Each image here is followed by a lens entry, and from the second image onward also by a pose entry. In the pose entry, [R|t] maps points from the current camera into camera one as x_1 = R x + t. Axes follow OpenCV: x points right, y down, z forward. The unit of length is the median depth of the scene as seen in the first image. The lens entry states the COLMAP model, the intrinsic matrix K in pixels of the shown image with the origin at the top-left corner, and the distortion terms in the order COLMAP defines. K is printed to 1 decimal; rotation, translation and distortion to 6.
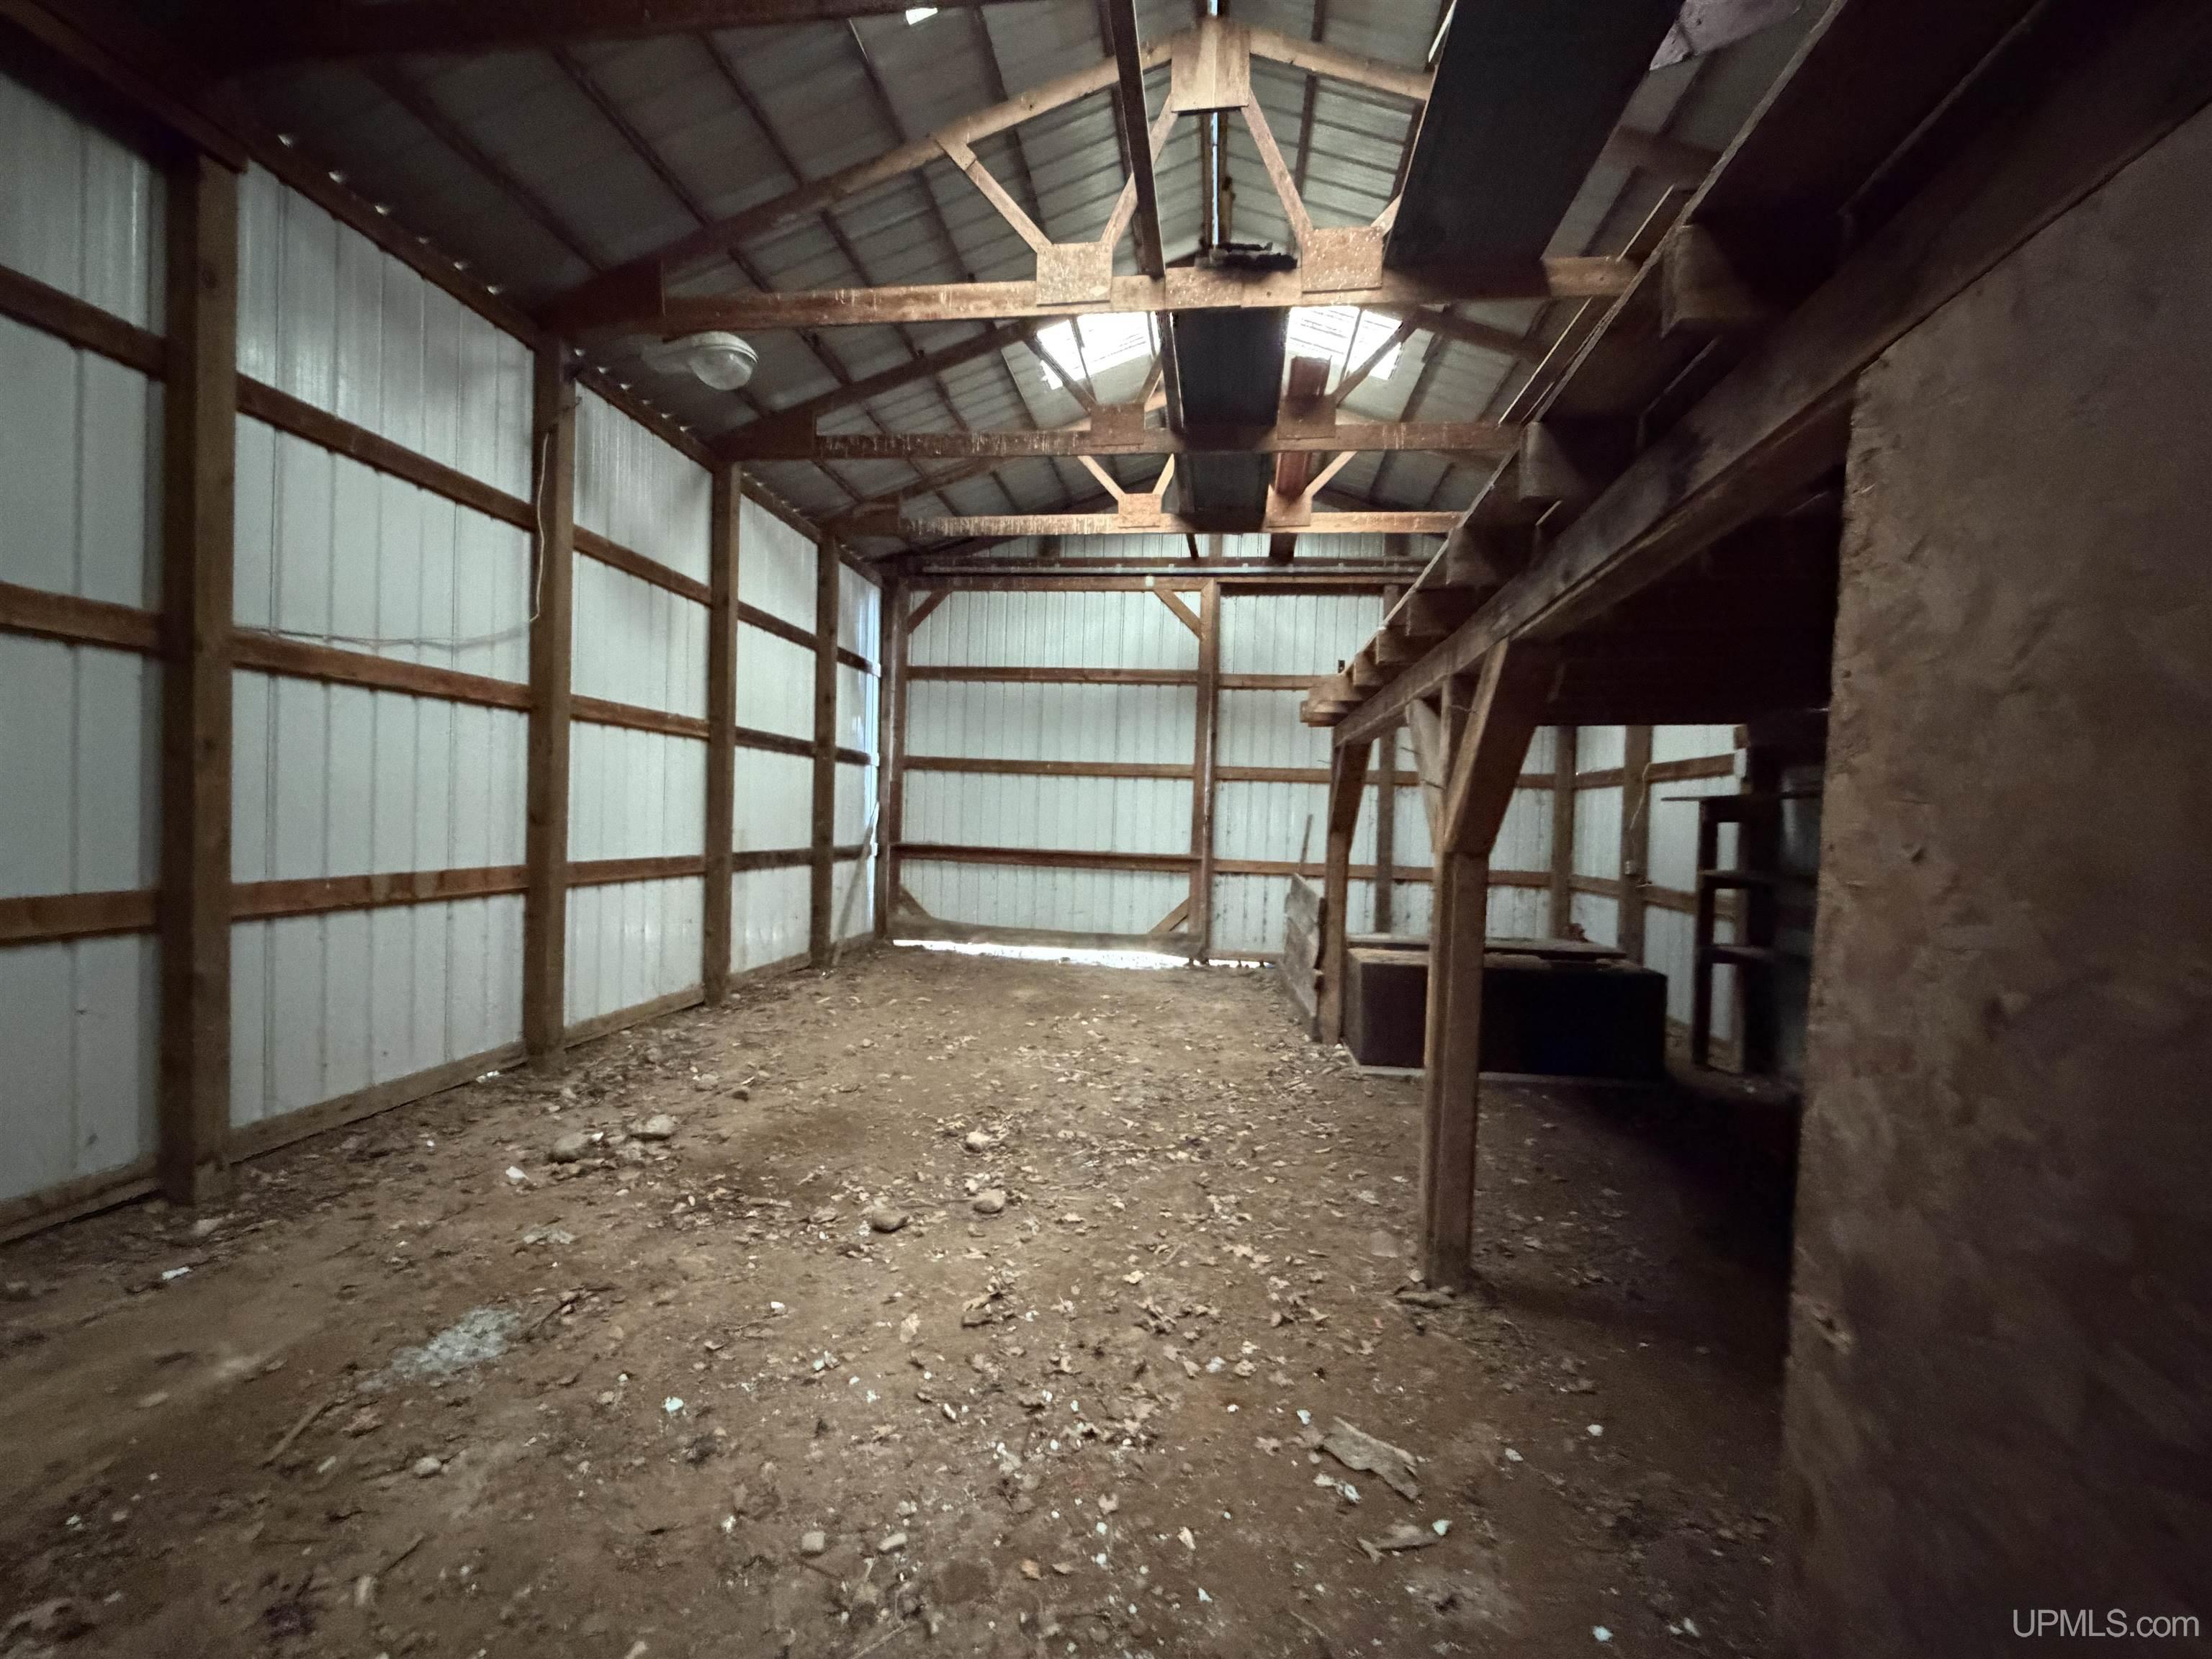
lens RADIAL K [[875.6, 0, 1106.8], [0, 875.6, 831.4], [0, 0, 1]] dist [-0.000476, -0.000381]
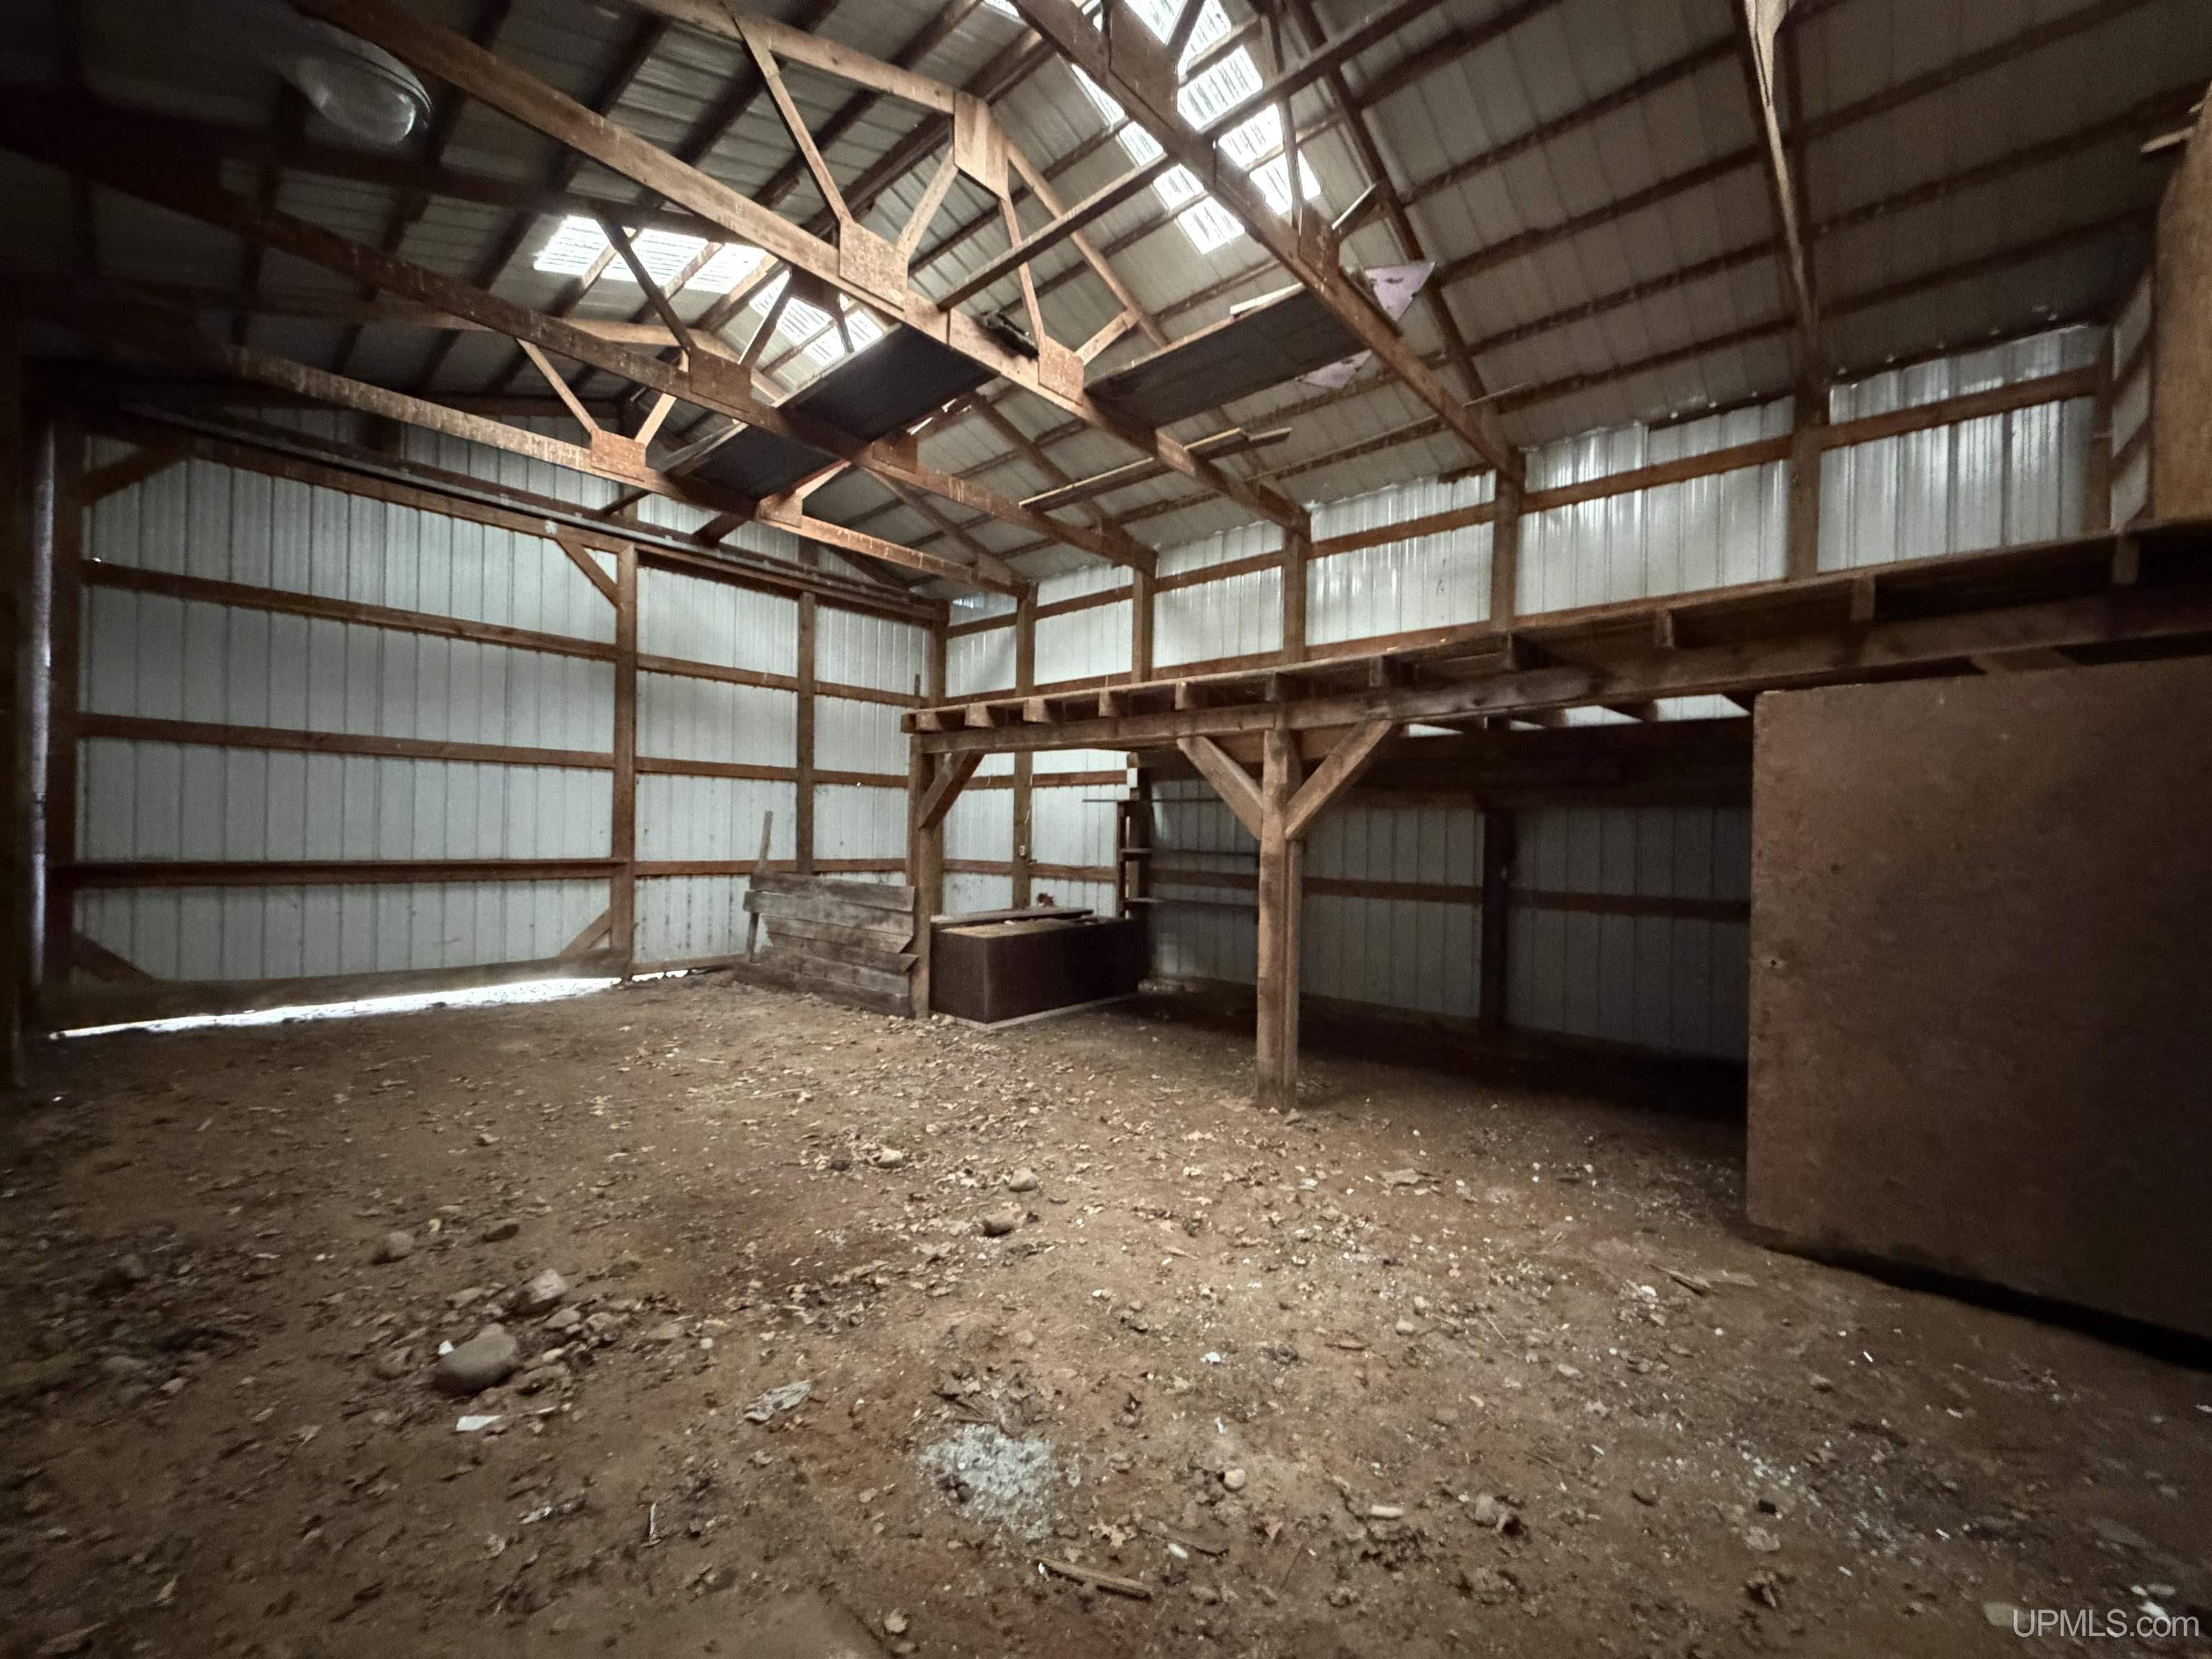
lens RADIAL K [[875.6, 0, 1098.6], [0, 875.6, 831.7], [0, 0, 1]] dist [-0.000476, -0.000381]
pose [[0.569368, -0.022788, 0.821767, -0.348261], [0.014195, 0.999739, 0.017887, -0.007914], [-0.821961, 0.001481, 0.569543, 0.114691]]
